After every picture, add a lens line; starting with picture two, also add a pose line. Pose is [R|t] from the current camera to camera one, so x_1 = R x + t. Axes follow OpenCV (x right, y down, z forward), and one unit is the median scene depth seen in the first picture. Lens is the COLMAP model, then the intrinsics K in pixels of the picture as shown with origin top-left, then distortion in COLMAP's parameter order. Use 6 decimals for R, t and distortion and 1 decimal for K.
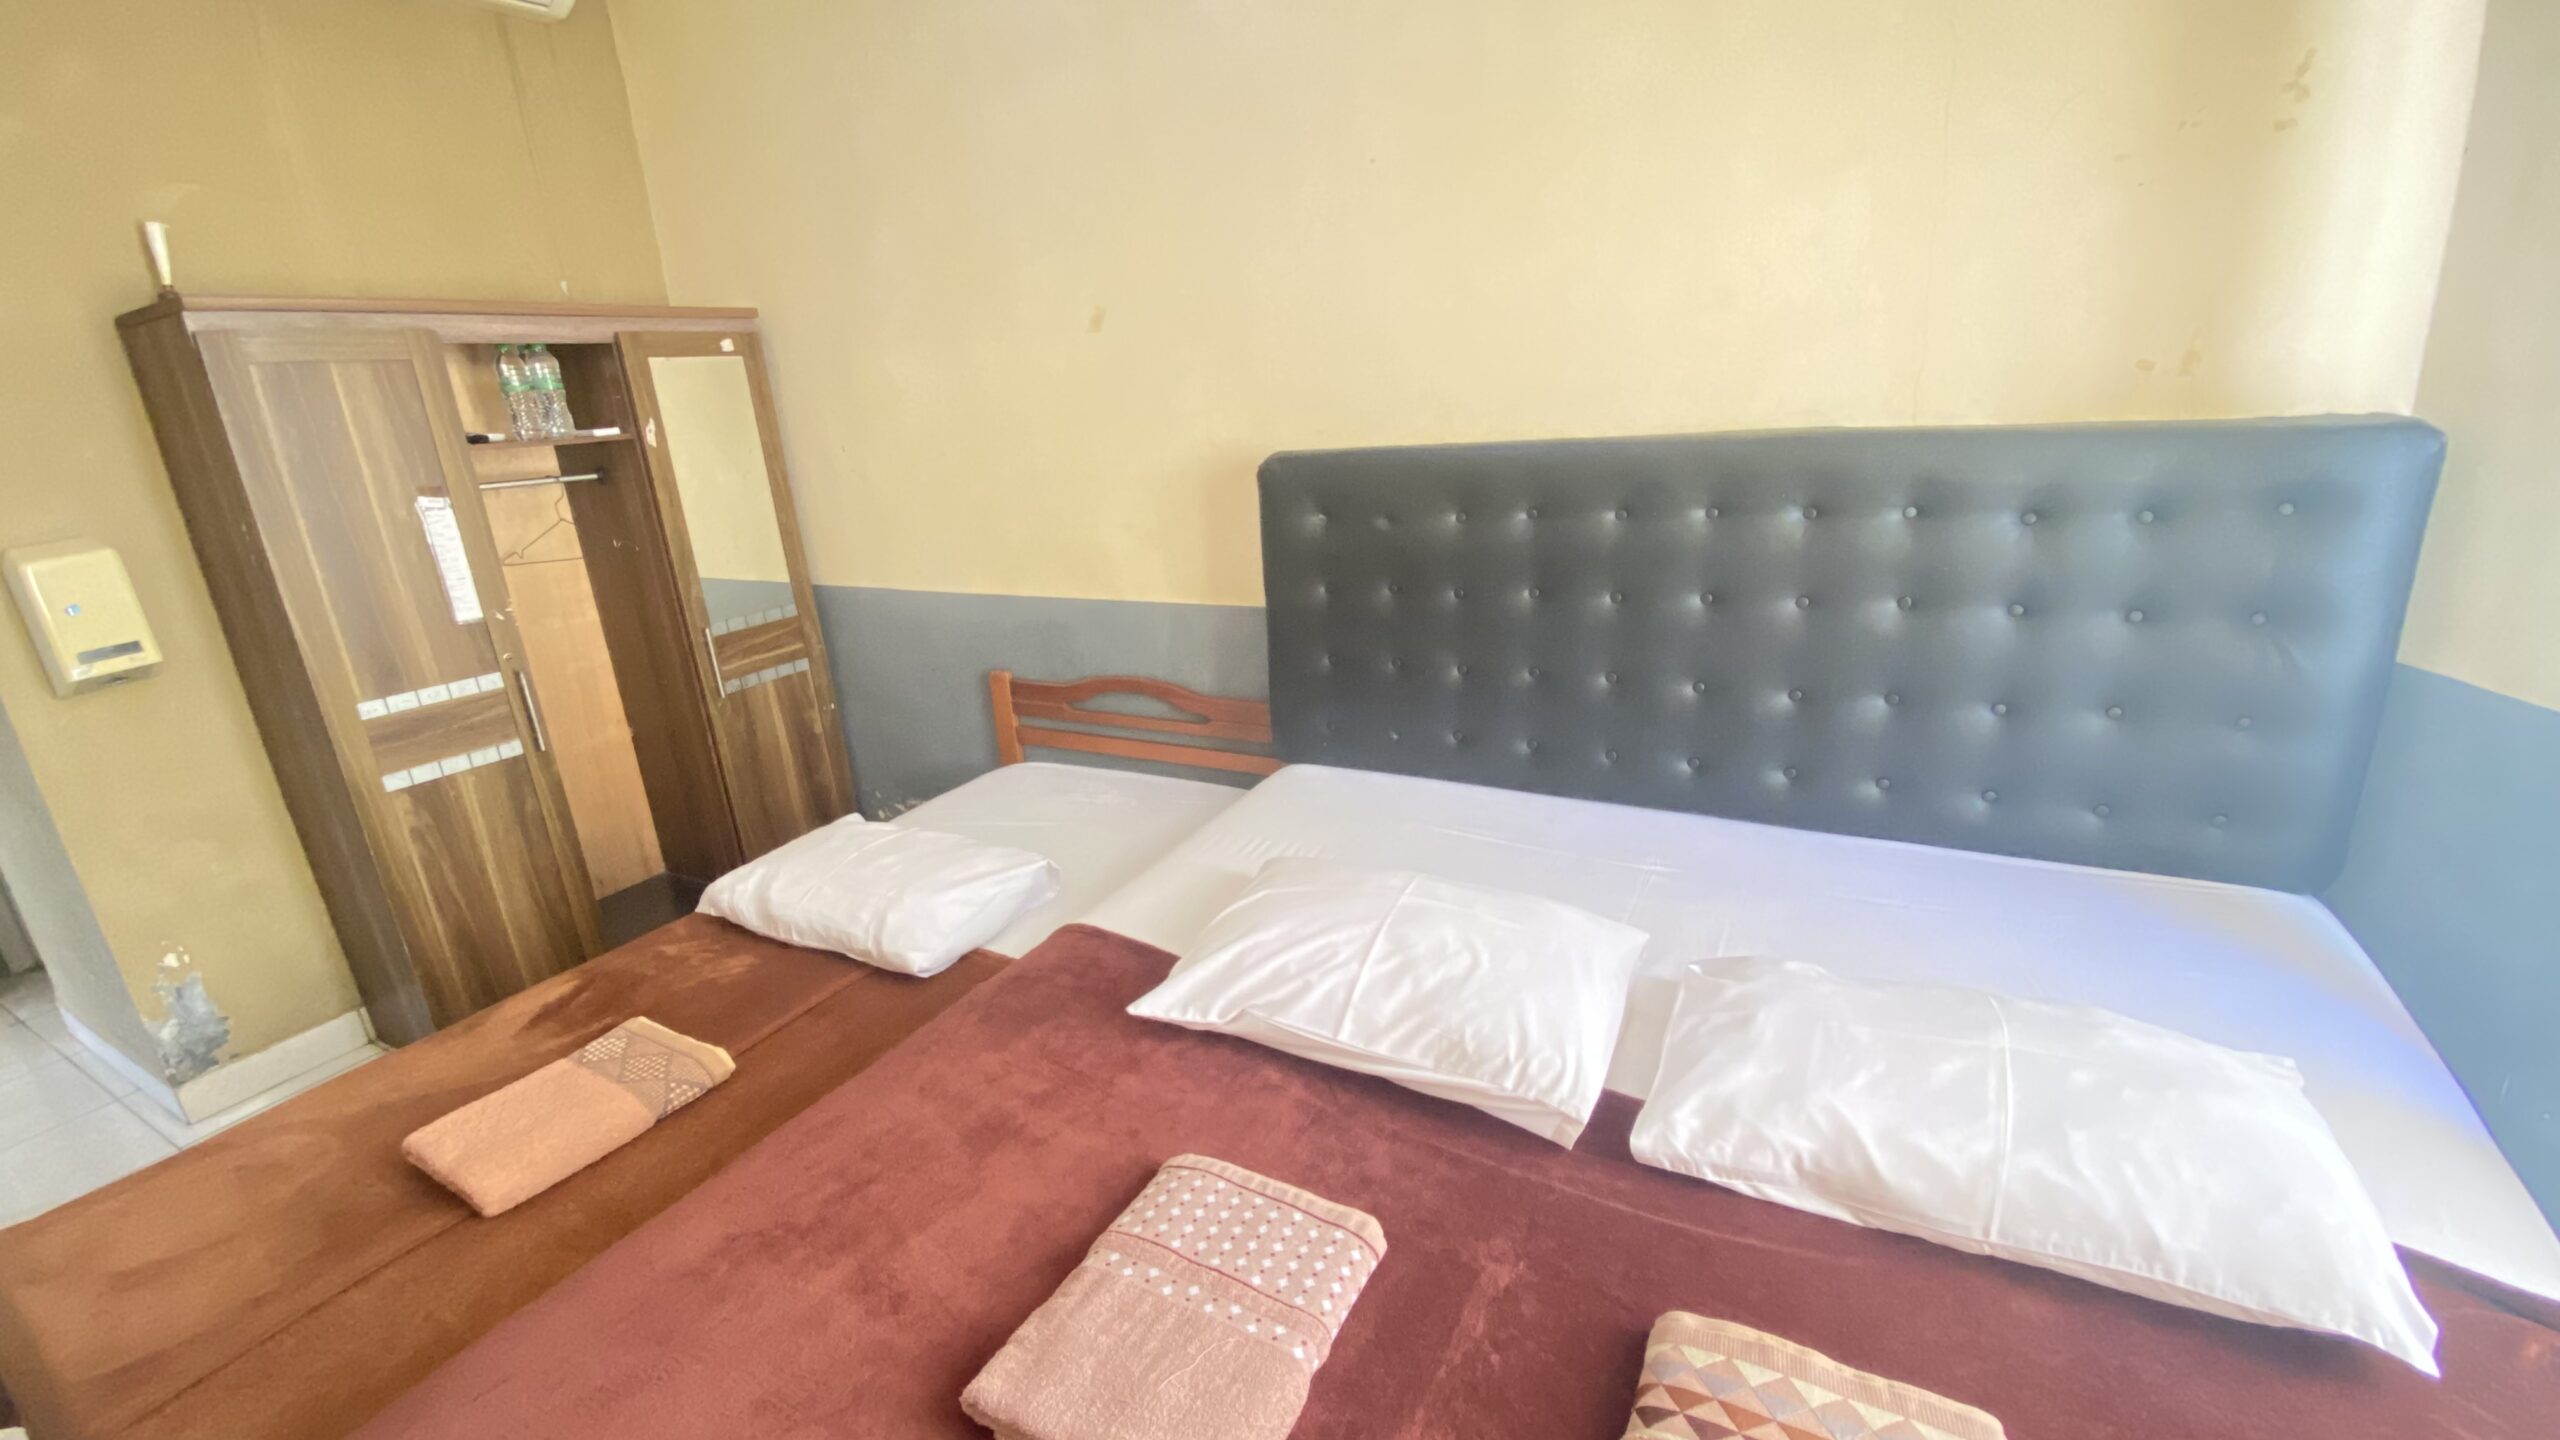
lens RADIAL K [[1035.3, 0, 1290.9], [0, 1035.3, 735.1], [0, 0, 1]] dist [0.001991, -0.013938]
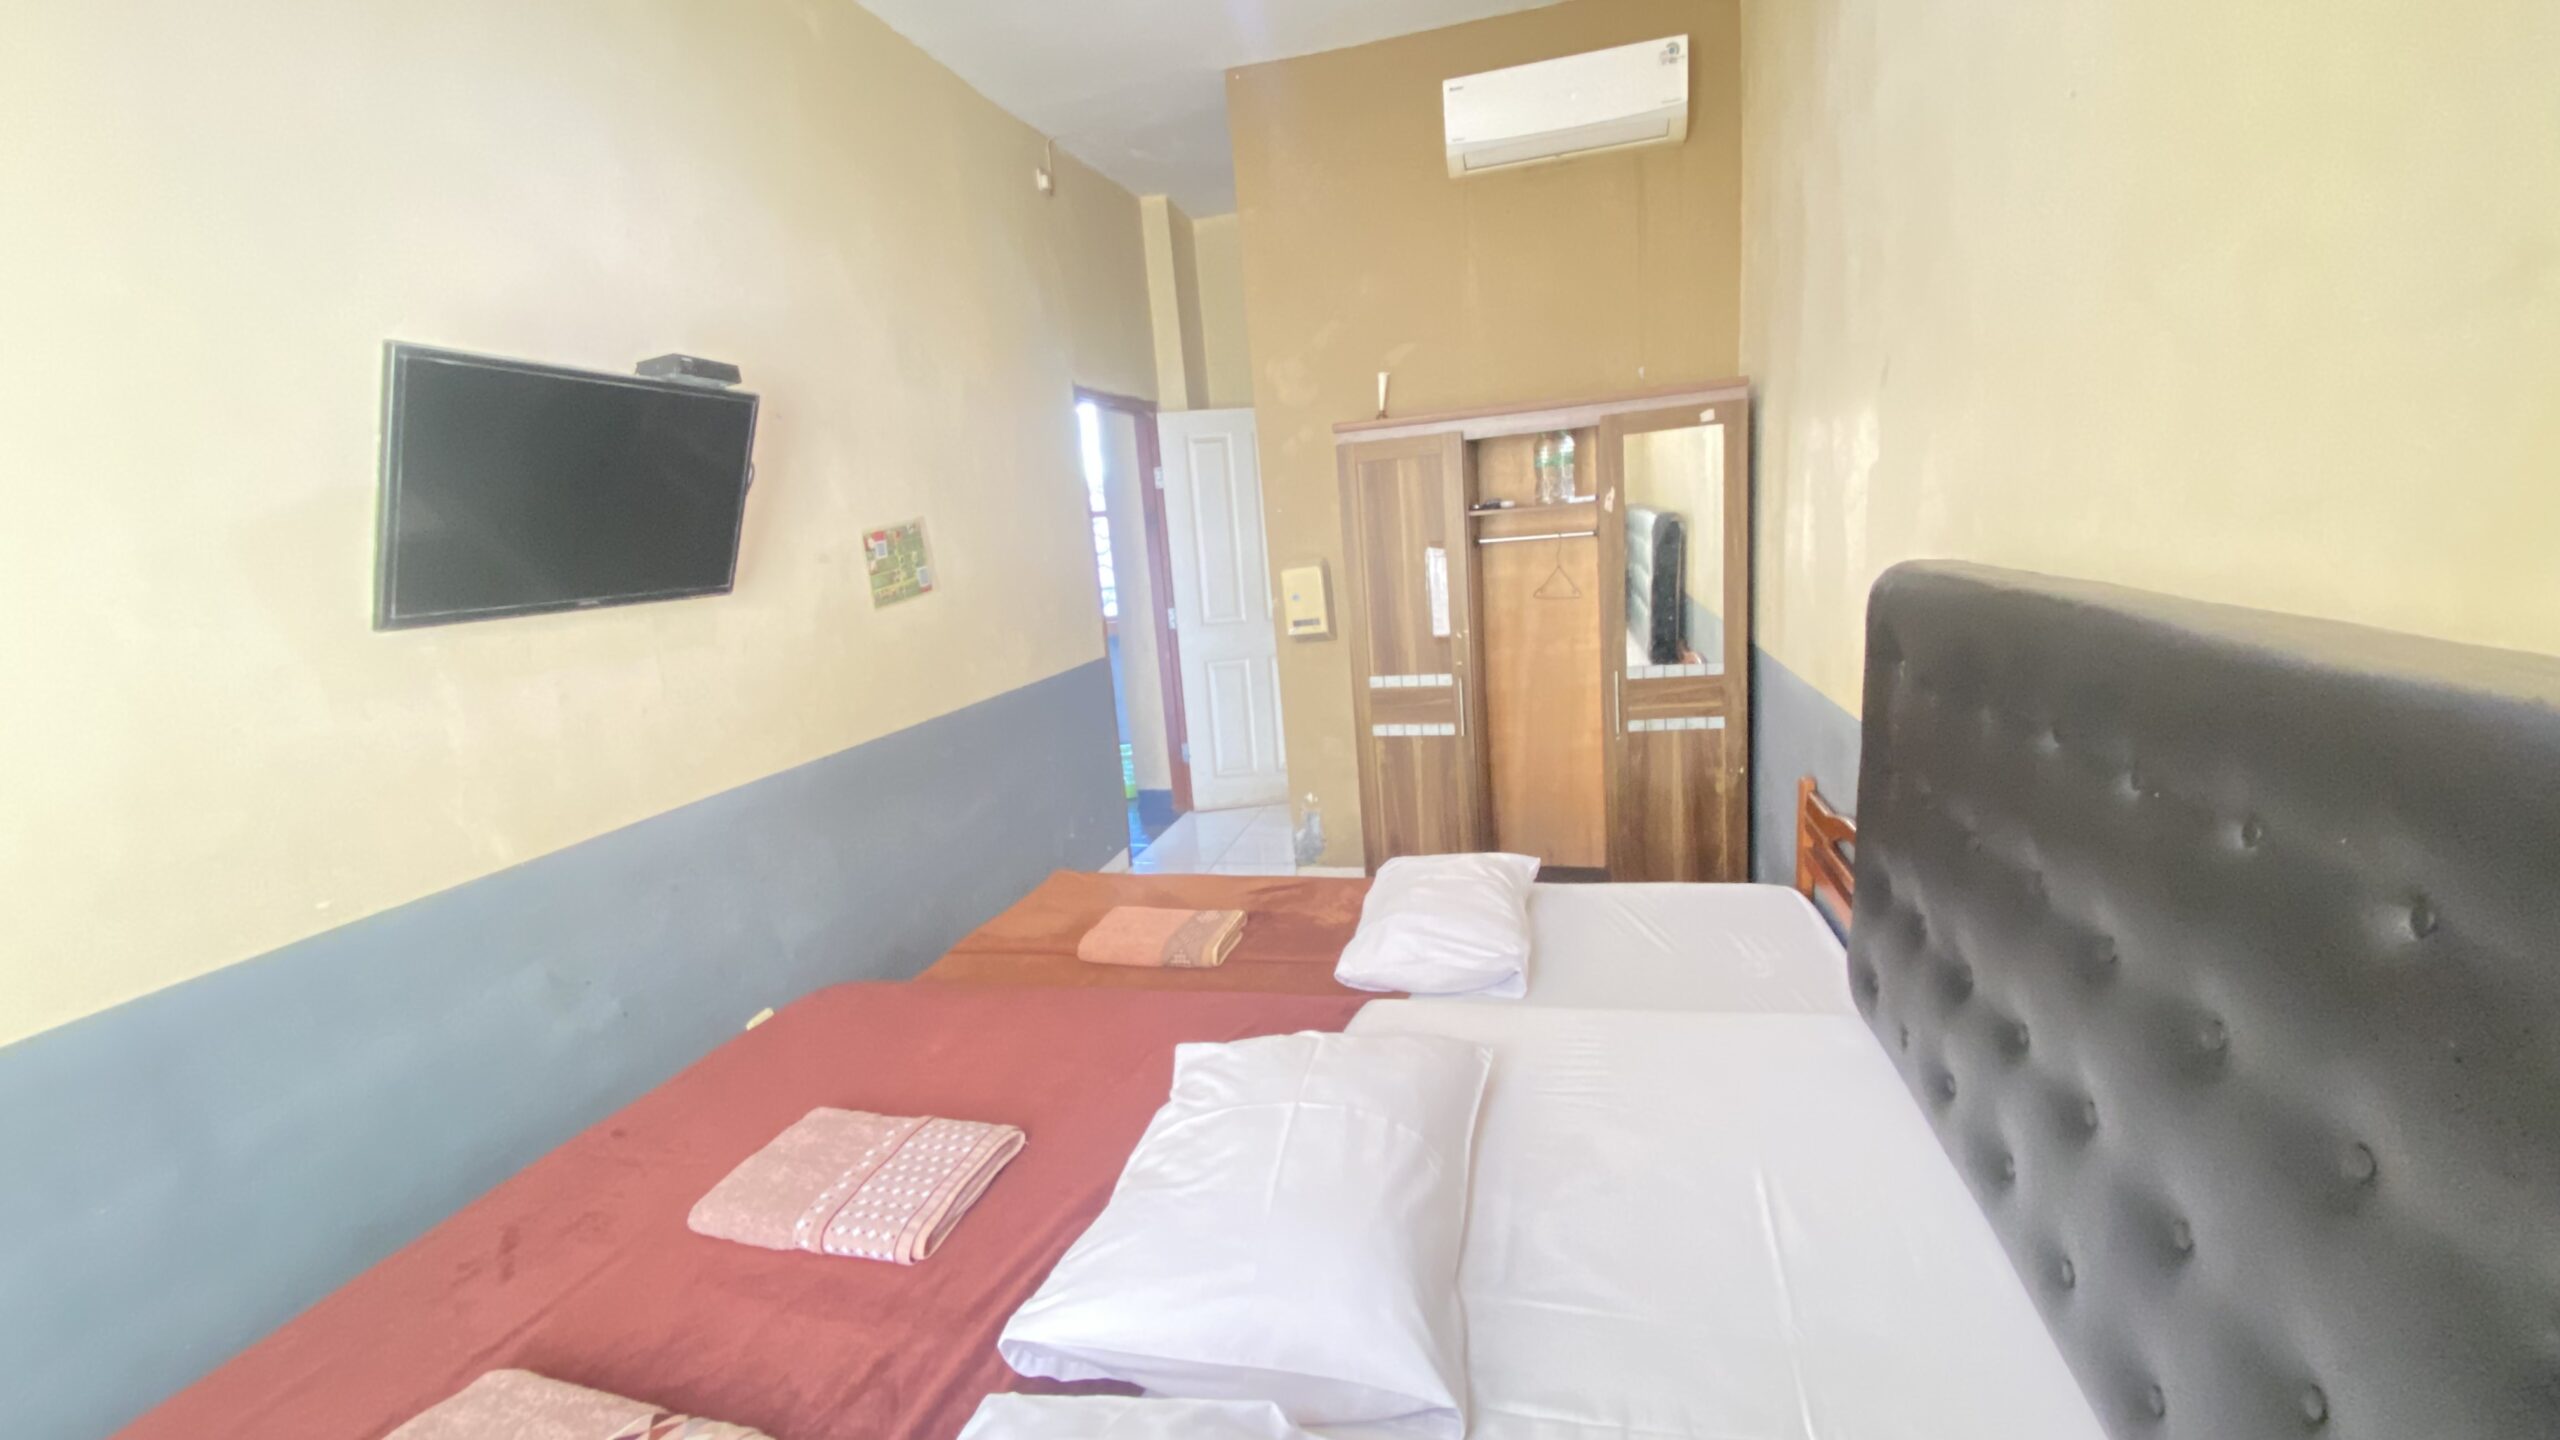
lens RADIAL K [[1035.3, 0, 1290.9], [0, 1035.3, 735.1], [0, 0, 1]] dist [0.001991, -0.013938]
pose [[0.203923, 0.228784, -0.951879, 0.541520], [-0.236334, 0.955057, 0.178918, -0.183739], [0.950033, 0.188476, 0.248827, 0.470694]]
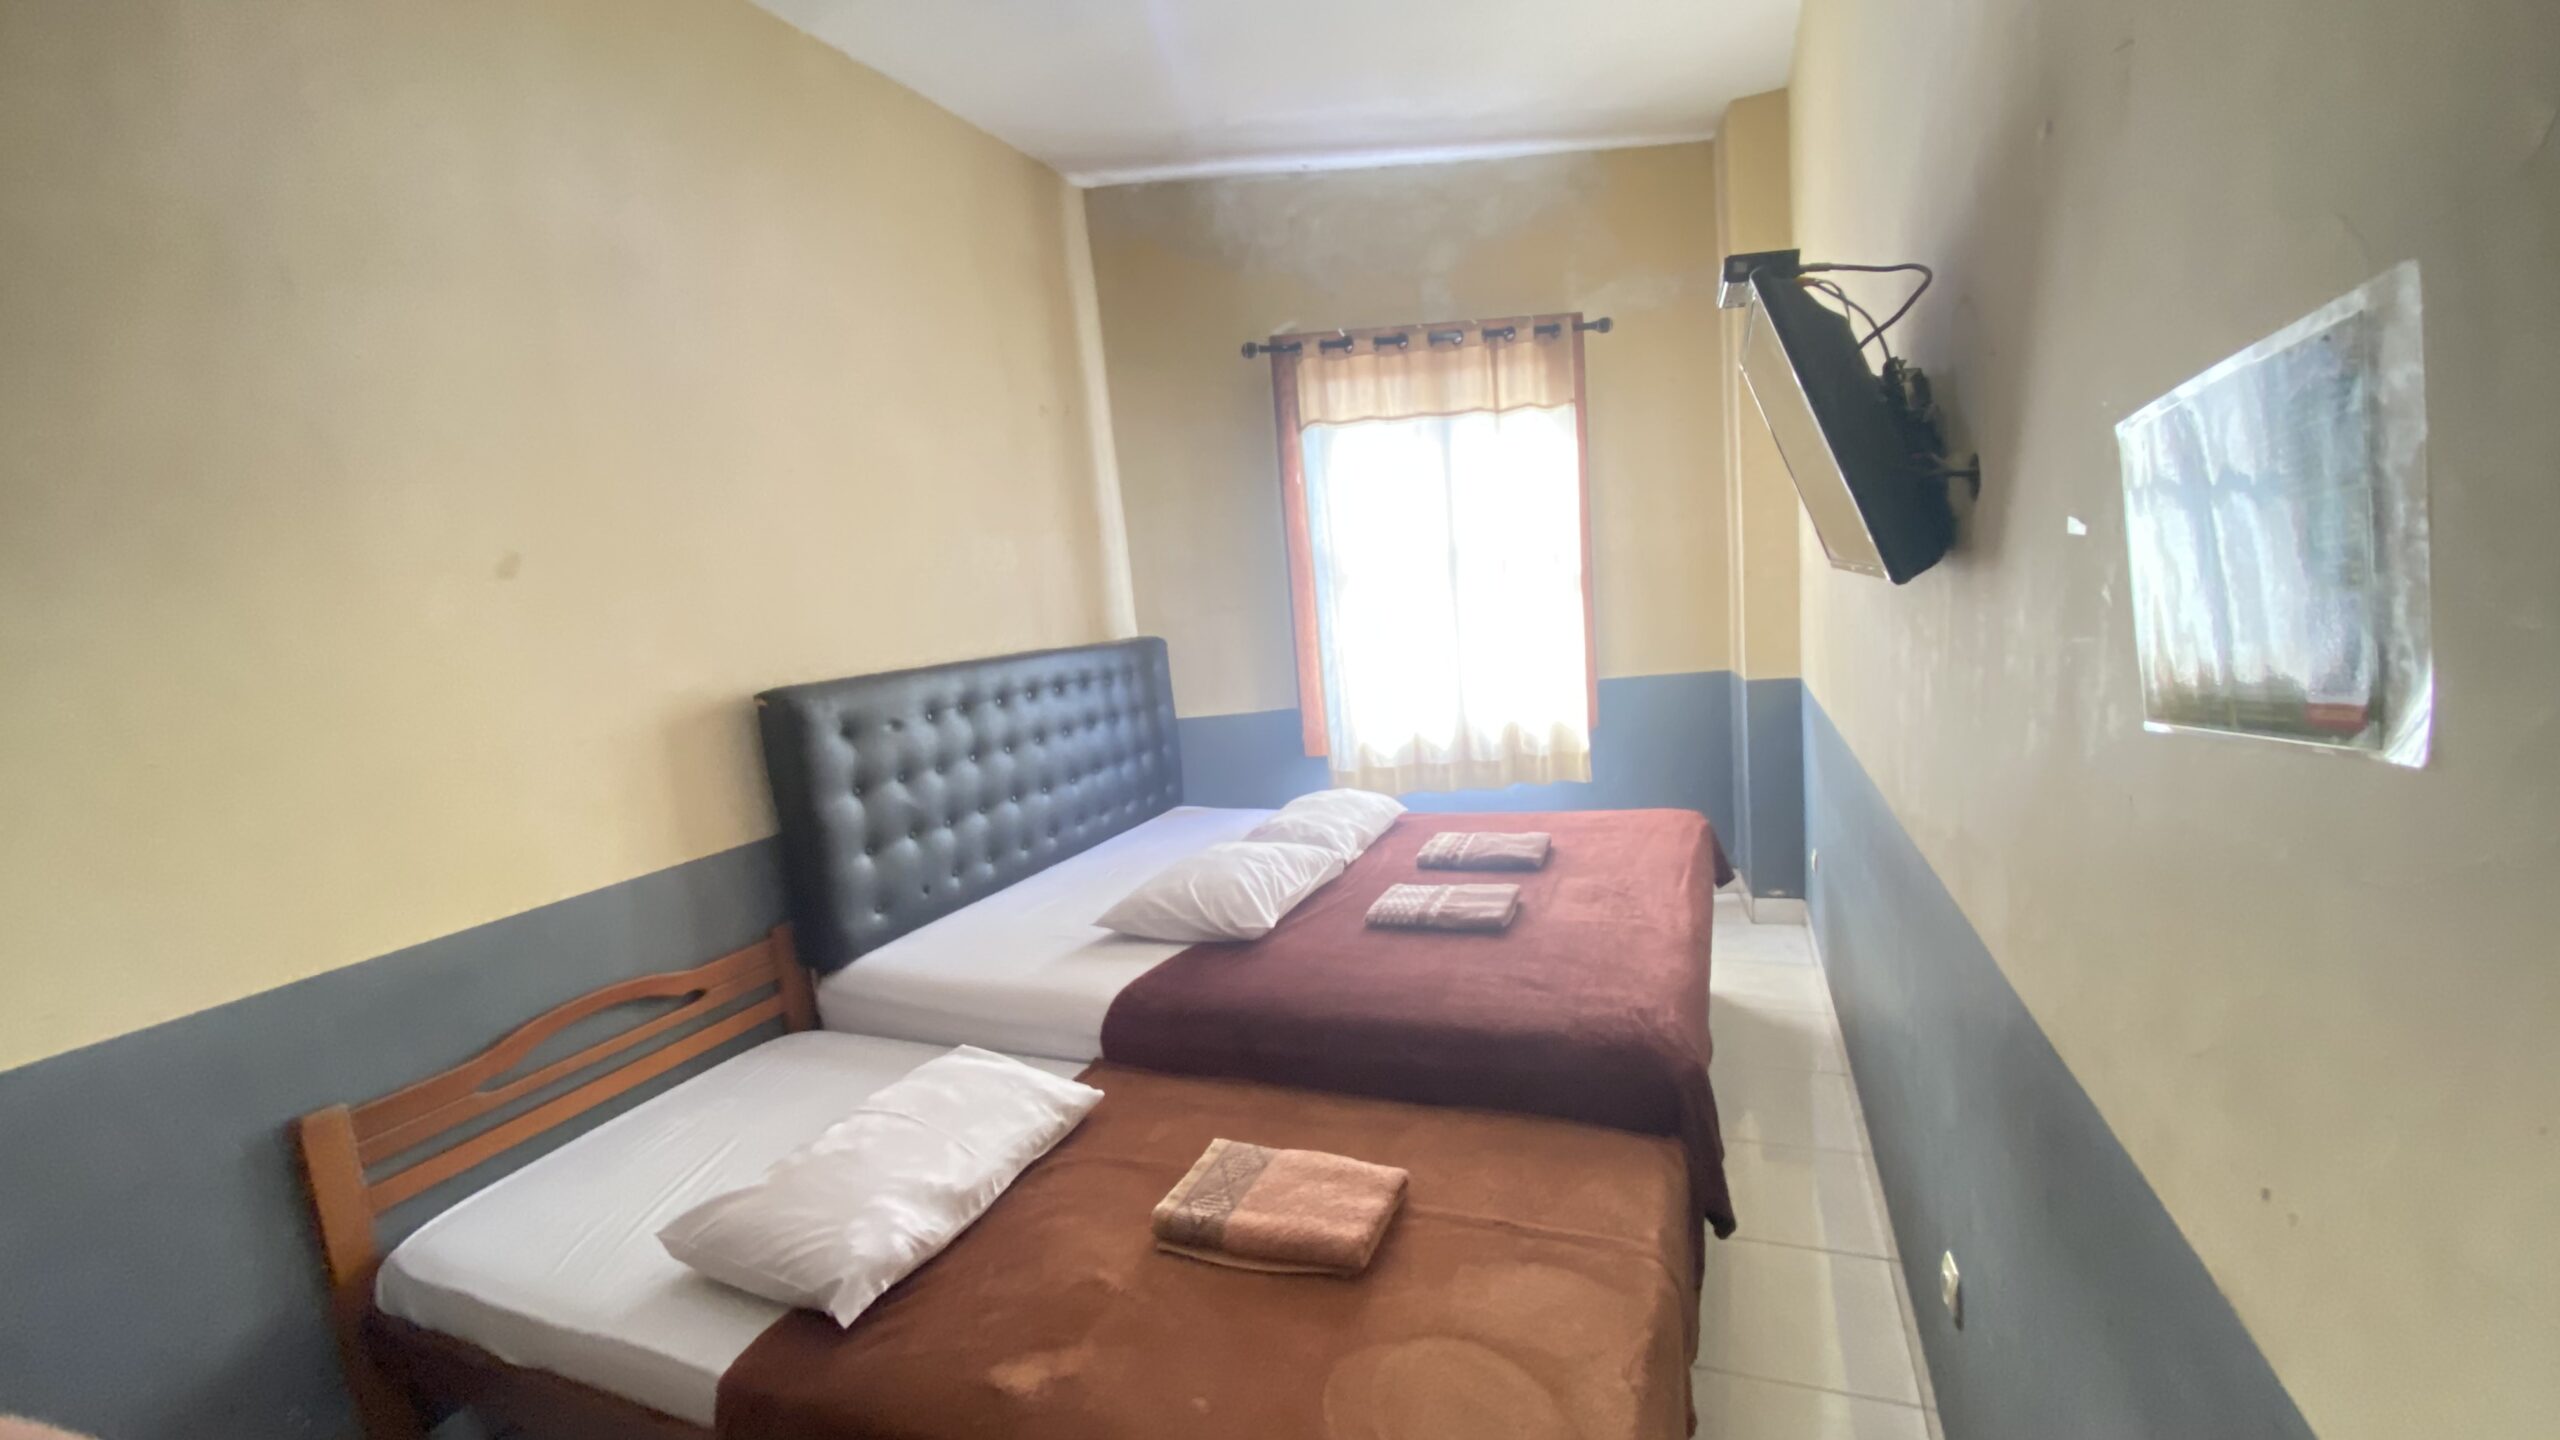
lens RADIAL K [[1035.3, 0, 1290.9], [0, 1035.3, 735.1], [0, 0, 1]] dist [0.001991, -0.013938]
pose [[-0.113065, -0.069411, 0.991160, -1.163607], [0.395619, 0.911925, 0.108992, -0.131367], [-0.911429, 0.404445, -0.075647, 0.591310]]
